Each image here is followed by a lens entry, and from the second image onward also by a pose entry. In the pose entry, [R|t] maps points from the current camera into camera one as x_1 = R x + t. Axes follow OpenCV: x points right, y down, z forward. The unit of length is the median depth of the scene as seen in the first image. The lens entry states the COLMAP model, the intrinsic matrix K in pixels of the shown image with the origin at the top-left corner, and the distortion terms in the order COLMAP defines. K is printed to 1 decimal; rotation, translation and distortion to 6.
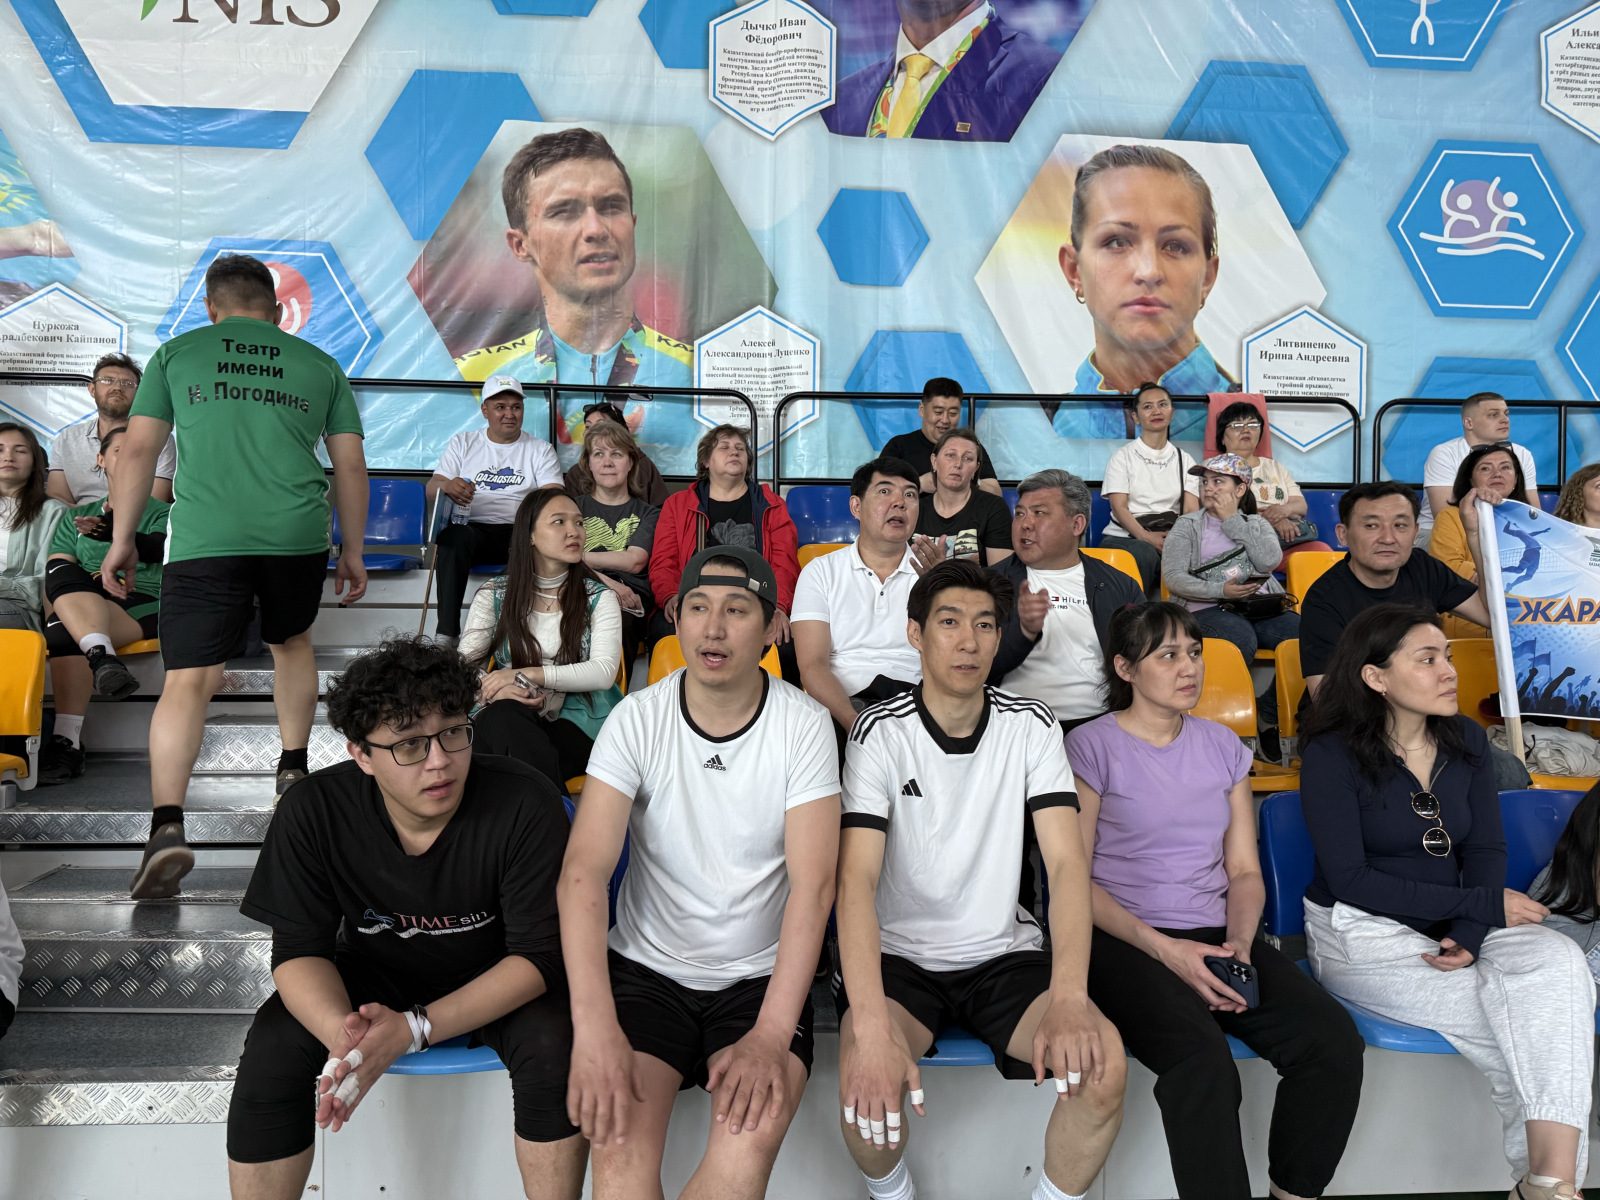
lens RADIAL K [[1148.0, 0, 810.6], [0, 1148.0, 625.8], [0, 0, 1]] dist [0.018147, -0.027254]
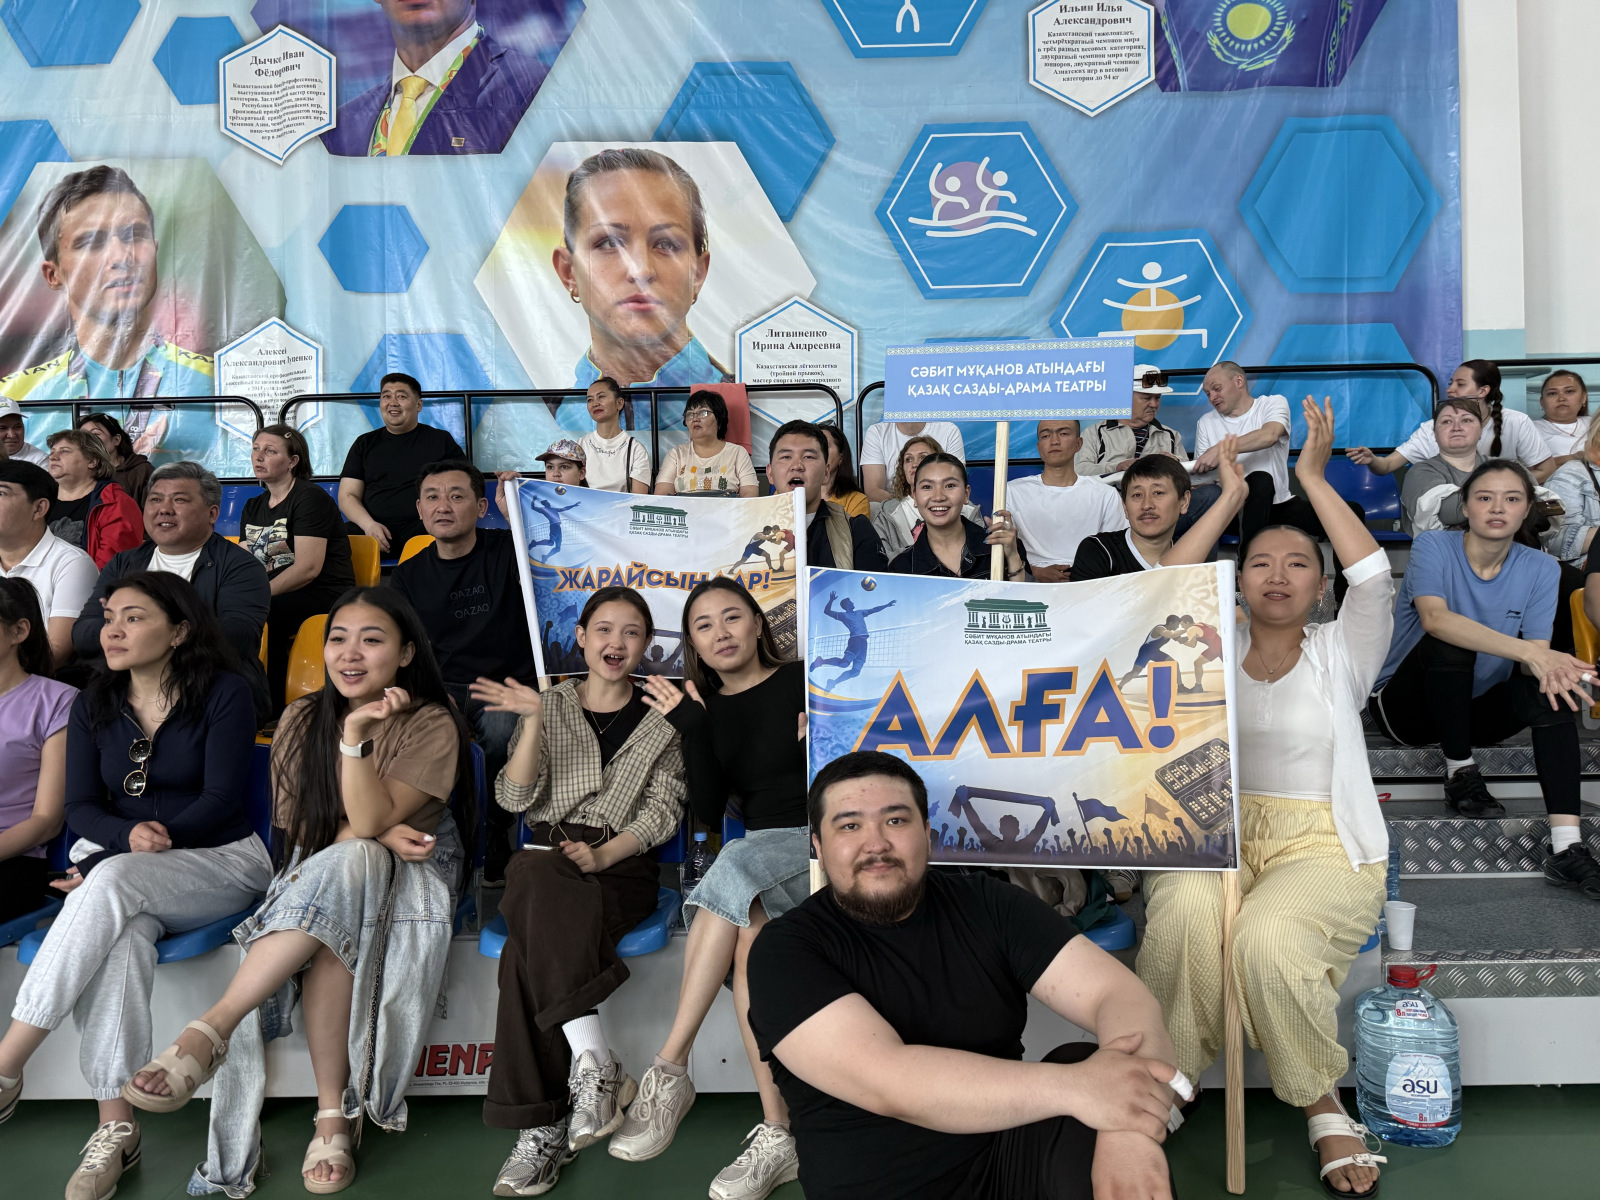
lens RADIAL K [[1148.0, 0, 810.6], [0, 1148.0, 625.8], [0, 0, 1]] dist [0.018147, -0.027254]
pose [[0.996245, -0.027371, -0.082137, 0.533715], [0.026945, 0.999617, -0.006292, 0.026911], [0.082278, 0.004055, 0.996601, -0.026257]]
